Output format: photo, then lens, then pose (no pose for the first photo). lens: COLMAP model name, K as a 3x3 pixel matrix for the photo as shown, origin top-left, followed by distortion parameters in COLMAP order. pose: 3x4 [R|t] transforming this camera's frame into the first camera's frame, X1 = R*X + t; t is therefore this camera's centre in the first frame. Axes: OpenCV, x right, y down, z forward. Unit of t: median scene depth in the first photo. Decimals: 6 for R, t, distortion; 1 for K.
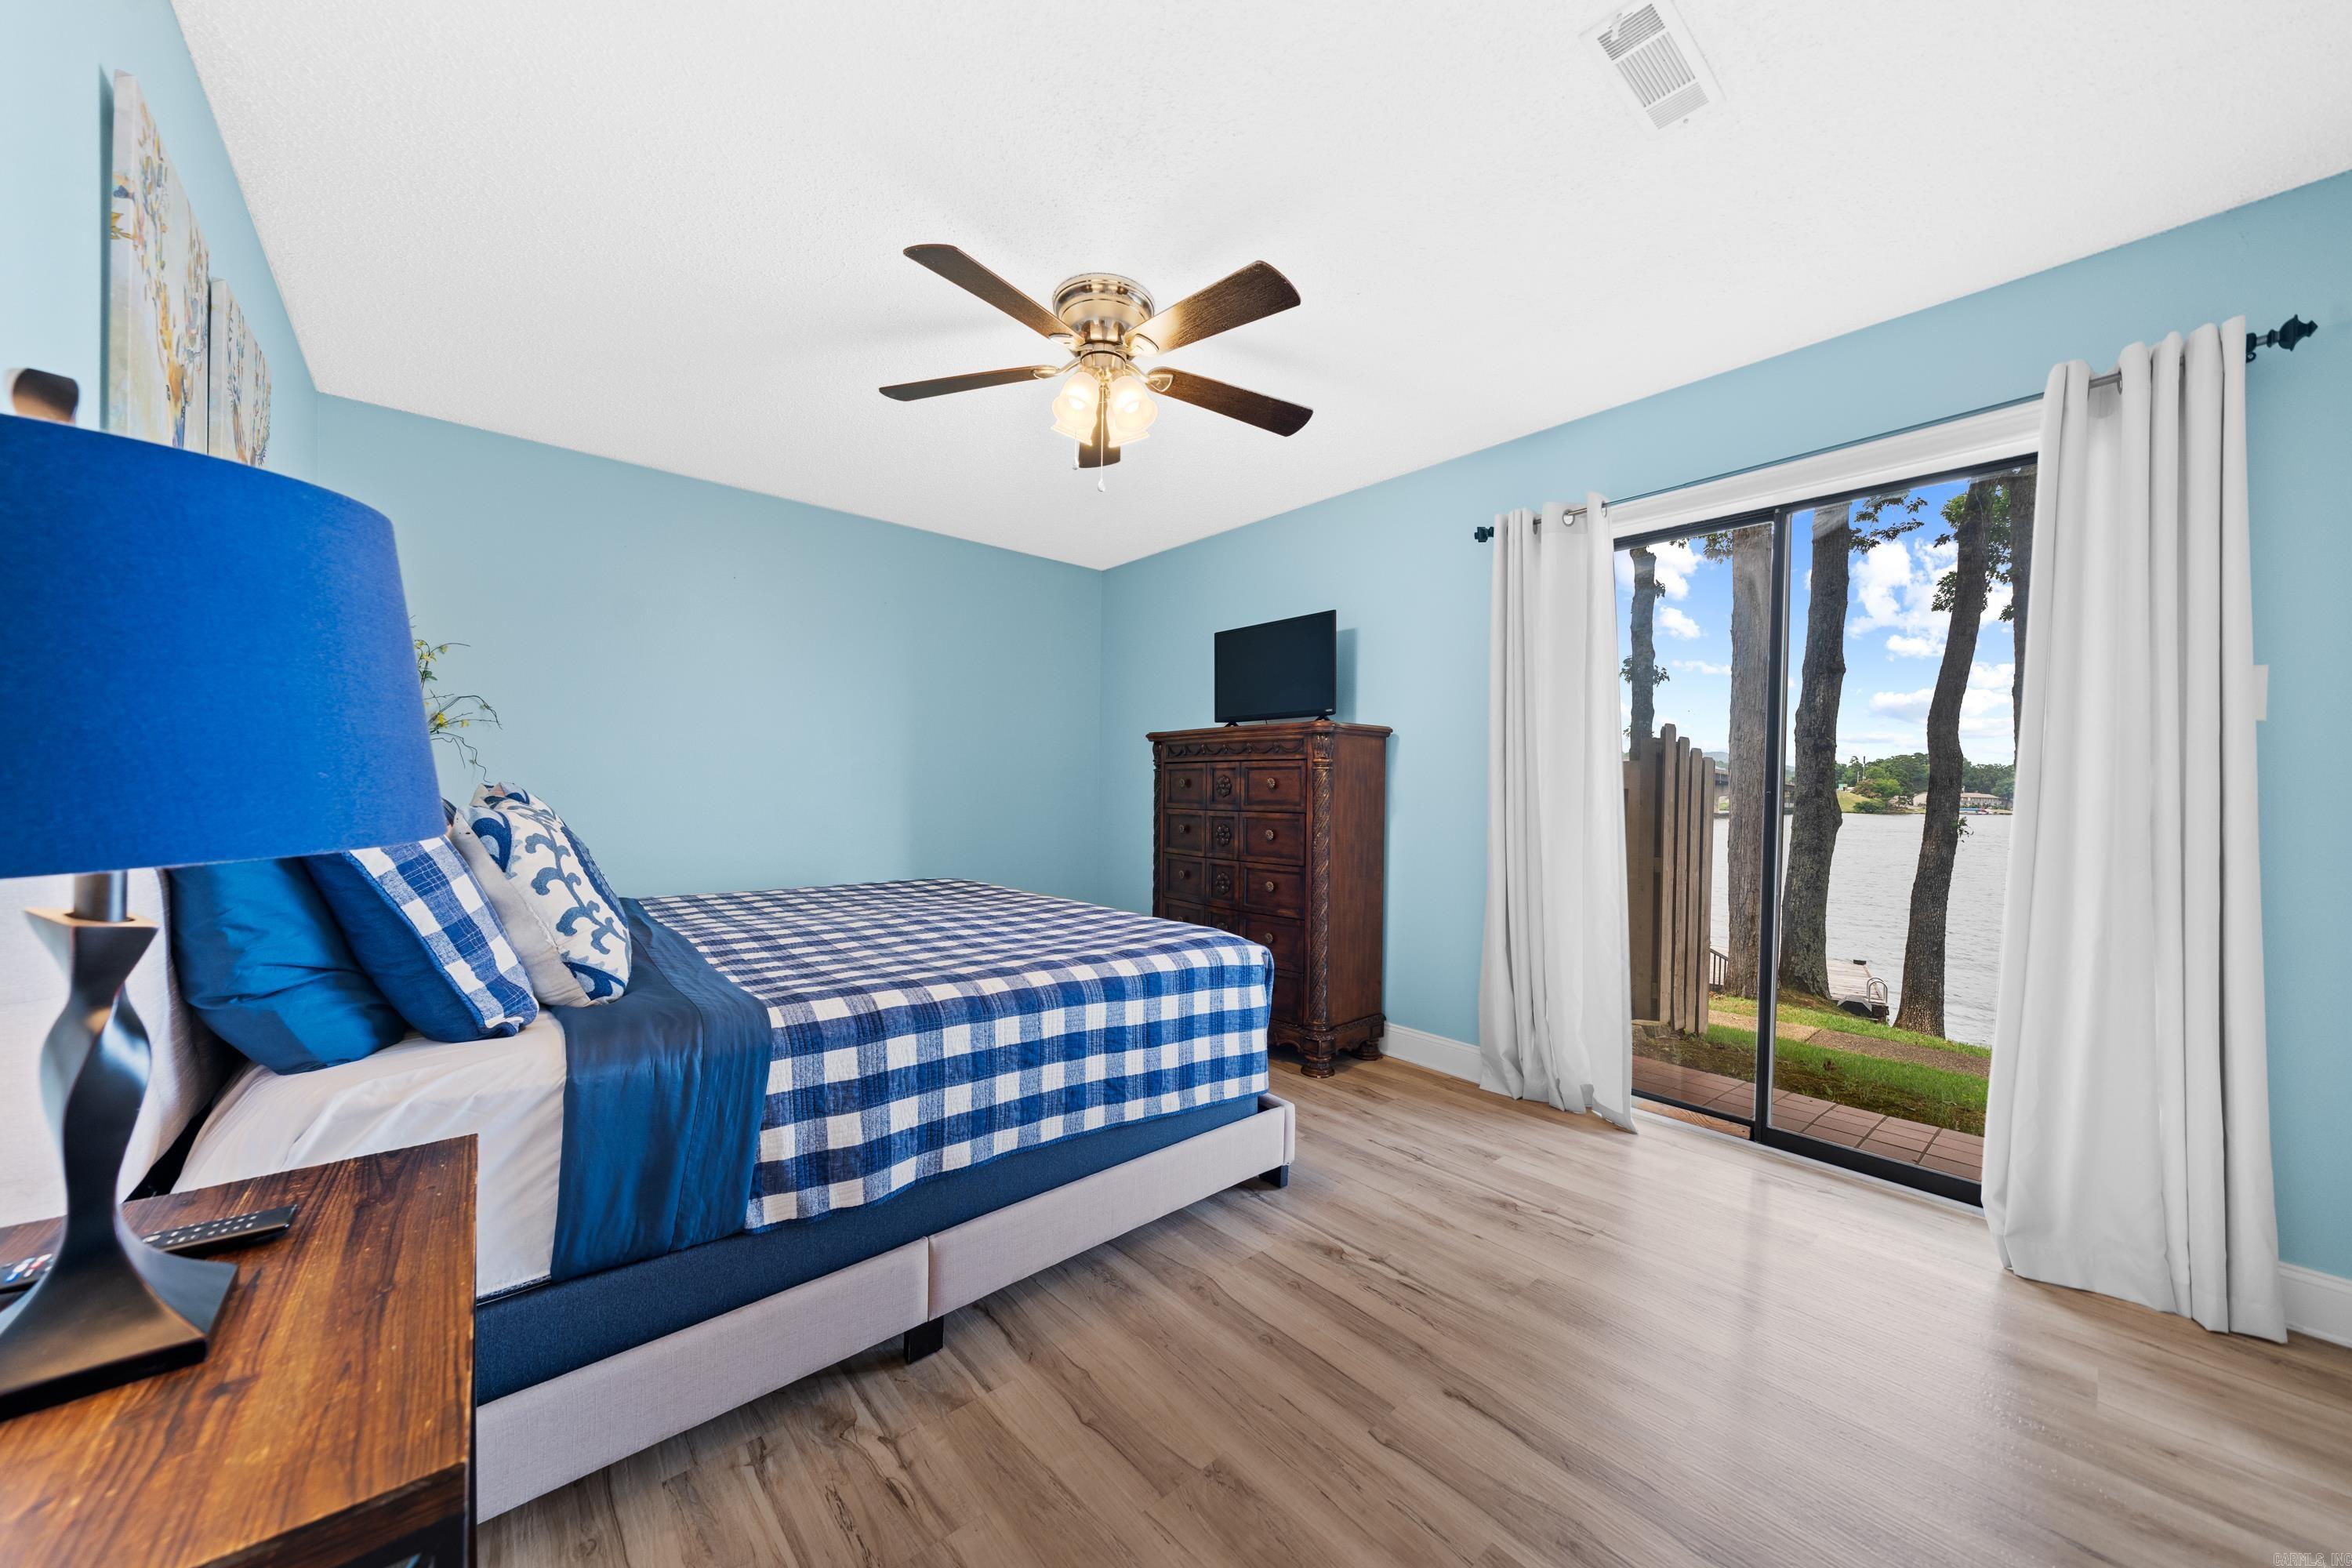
lens RADIAL K [[815.9, 0, 1185.3], [0, 815.9, 796.6], [0, 0, 1]] dist [-0.005330, 0.000185]
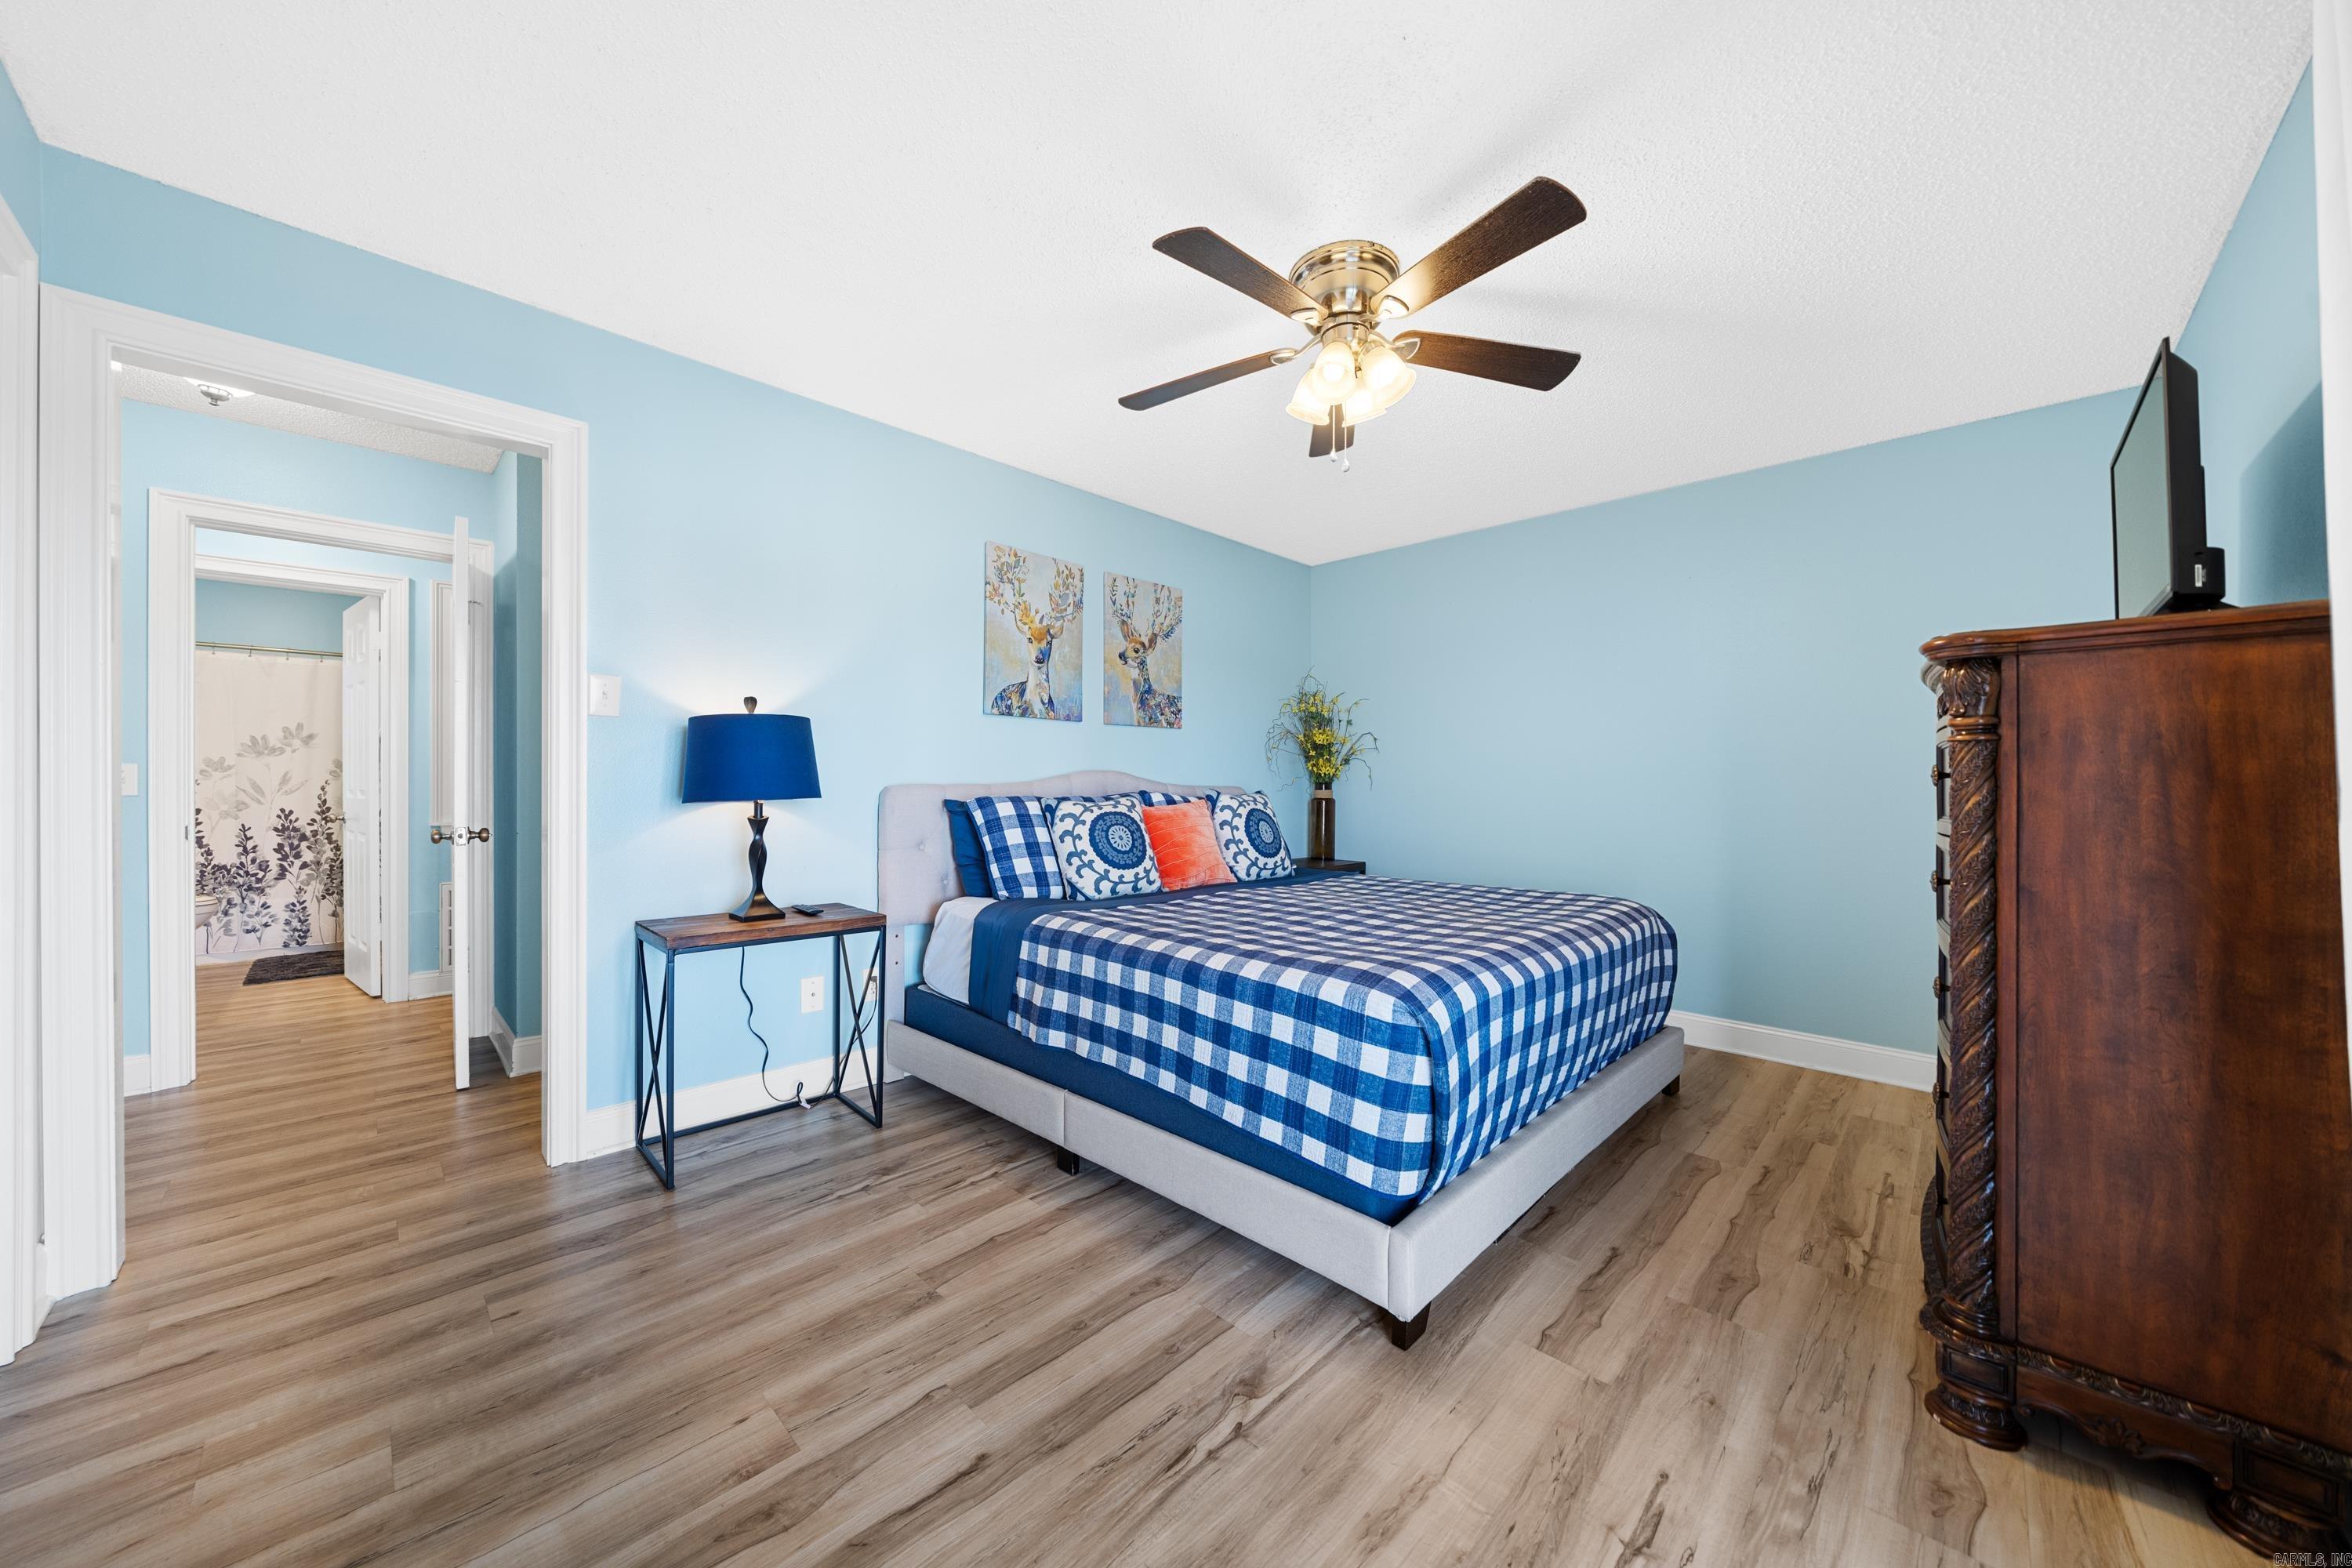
lens RADIAL K [[815.9, 0, 1180.3], [0, 815.9, 787.2], [0, 0, 1]] dist [-0.005330, 0.000185]
pose [[0.076581, -0.014947, -0.996951, 1.030289], [-0.015384, 0.999751, -0.016171, 0.009924], [0.996945, 0.016575, 0.076332, 0.945595]]
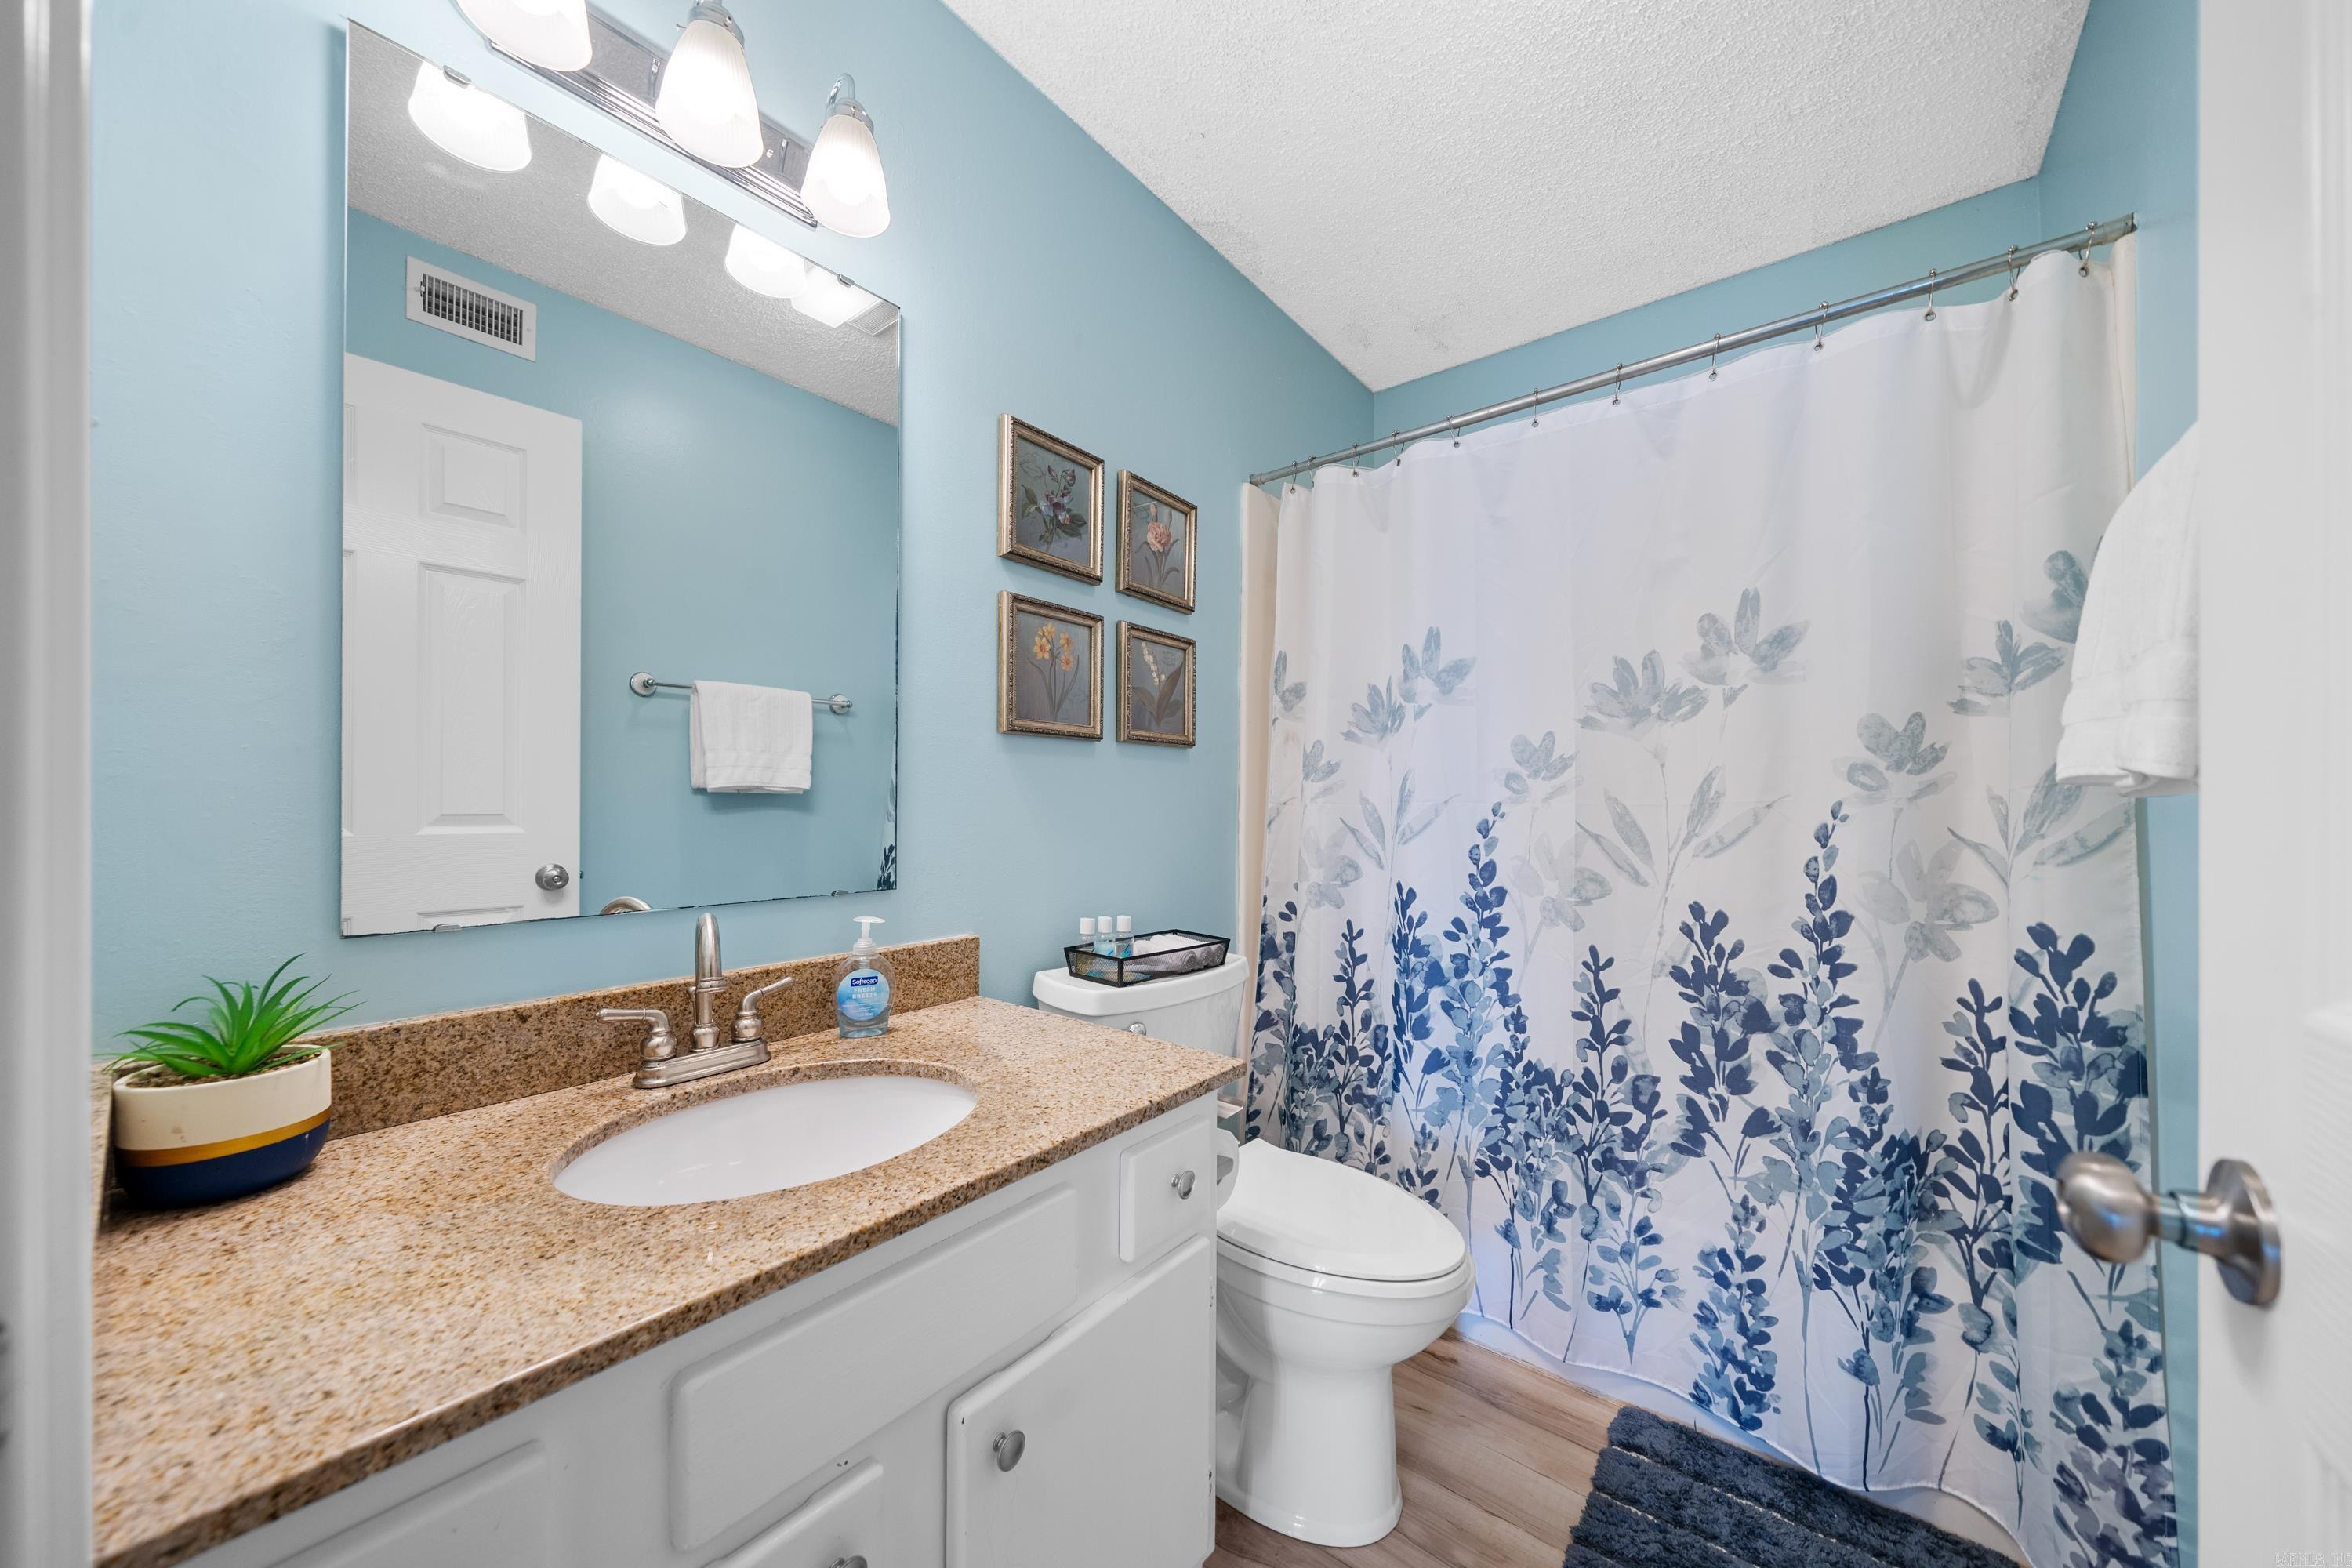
lens RADIAL K [[815.9, 0, 1179.1], [0, 815.9, 801.5], [0, 0, 1]] dist [-0.005330, 0.000185]
pose [[-0.985079, -0.017131, -0.171245, -1.090506], [-0.020383, 0.999643, 0.017248, -0.014726], [0.170889, 0.020481, -0.985077, -0.986670]]
